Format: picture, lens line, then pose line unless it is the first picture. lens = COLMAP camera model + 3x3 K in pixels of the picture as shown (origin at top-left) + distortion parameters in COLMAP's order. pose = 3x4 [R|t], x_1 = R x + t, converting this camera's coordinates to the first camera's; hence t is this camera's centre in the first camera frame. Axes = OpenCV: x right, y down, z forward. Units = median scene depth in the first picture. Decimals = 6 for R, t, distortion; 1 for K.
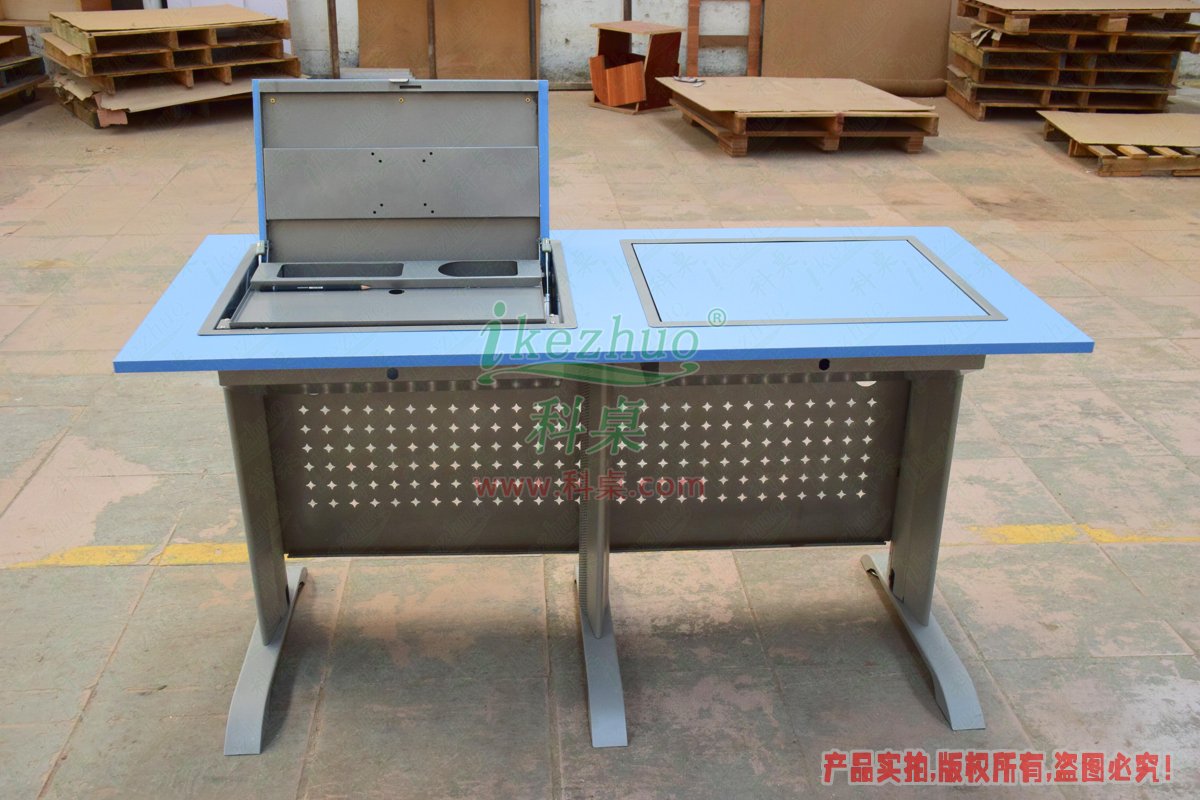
lens RADIAL K [[1168.9, 0, 596.8], [0, 1168.9, 400.8], [0, 0, 1]] dist [-0.069991, 0.204691]
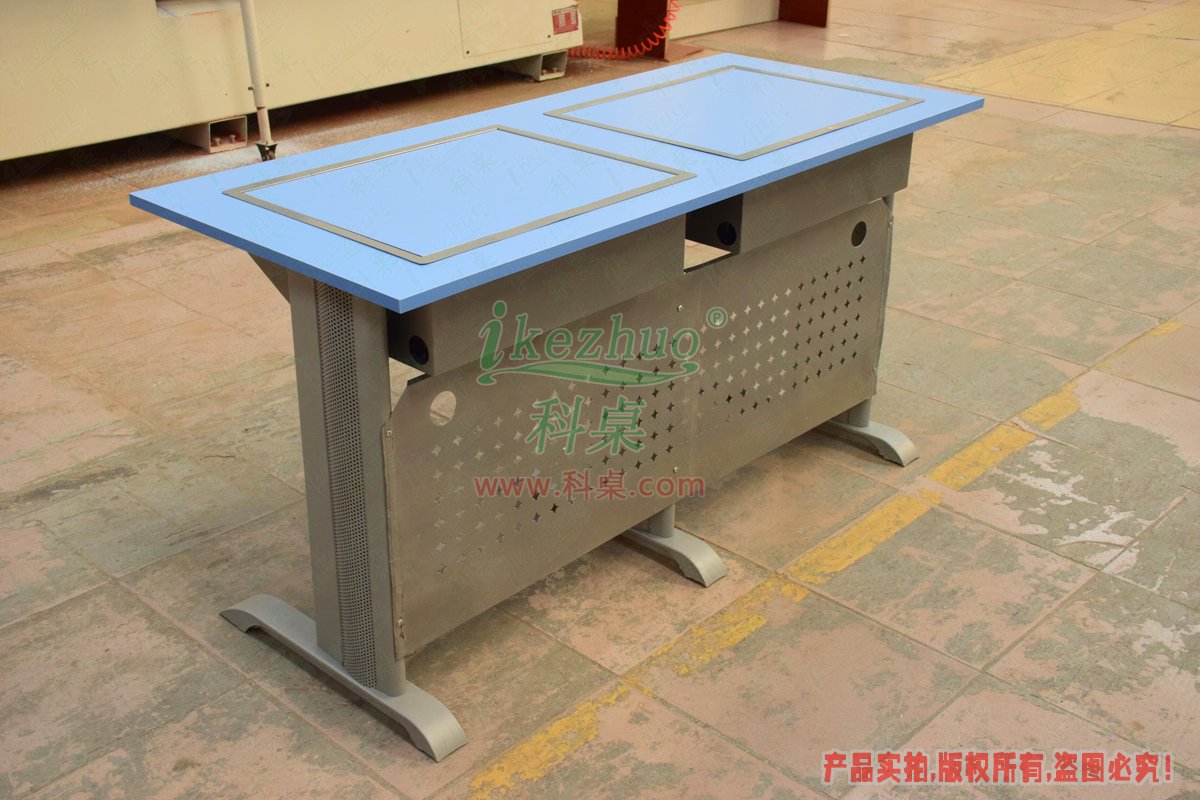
lens RADIAL K [[1379.8, 0, 582.2], [0, 1379.8, 398.5], [0, 0, 1]] dist [-0.005403, 0.312611]
pose [[-0.742790, 0.274423, -0.610701, 0.662670], [-0.293262, 0.686630, 0.665234, -0.601364], [0.601881, 0.673225, -0.429544, 1.349990]]
